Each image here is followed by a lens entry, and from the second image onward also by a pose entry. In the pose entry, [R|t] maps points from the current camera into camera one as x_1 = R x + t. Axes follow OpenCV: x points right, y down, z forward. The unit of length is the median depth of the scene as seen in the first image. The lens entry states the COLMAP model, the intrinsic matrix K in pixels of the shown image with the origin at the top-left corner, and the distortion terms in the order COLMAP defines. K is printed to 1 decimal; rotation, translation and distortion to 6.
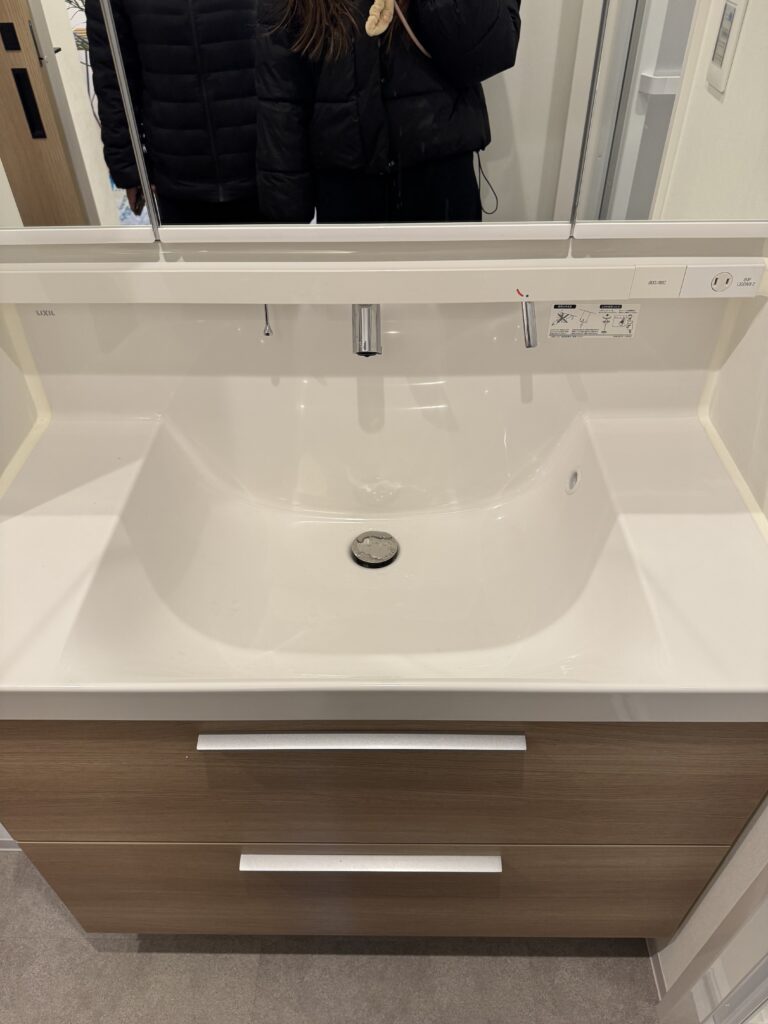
lens RADIAL K [[718.4, 0, 387.2], [0, 718.4, 510.2], [0, 0, 1]] dist [0.066616, -0.083559]
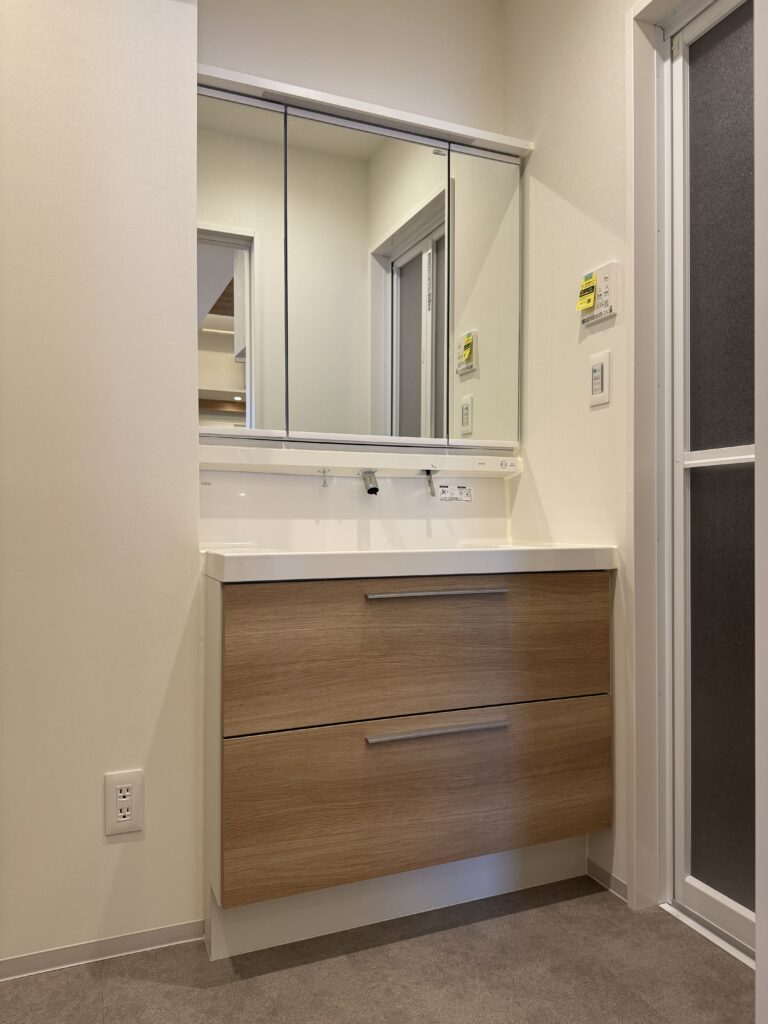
lens RADIAL K [[718.4, 0, 387.2], [0, 718.4, 510.2], [0, 0, 1]] dist [0.066616, -0.083559]
pose [[0.917468, 0.016135, 0.397482, -0.786614], [0.254798, 0.743489, -0.618306, 1.087322], [-0.305500, 0.668554, 0.678016, -0.404205]]
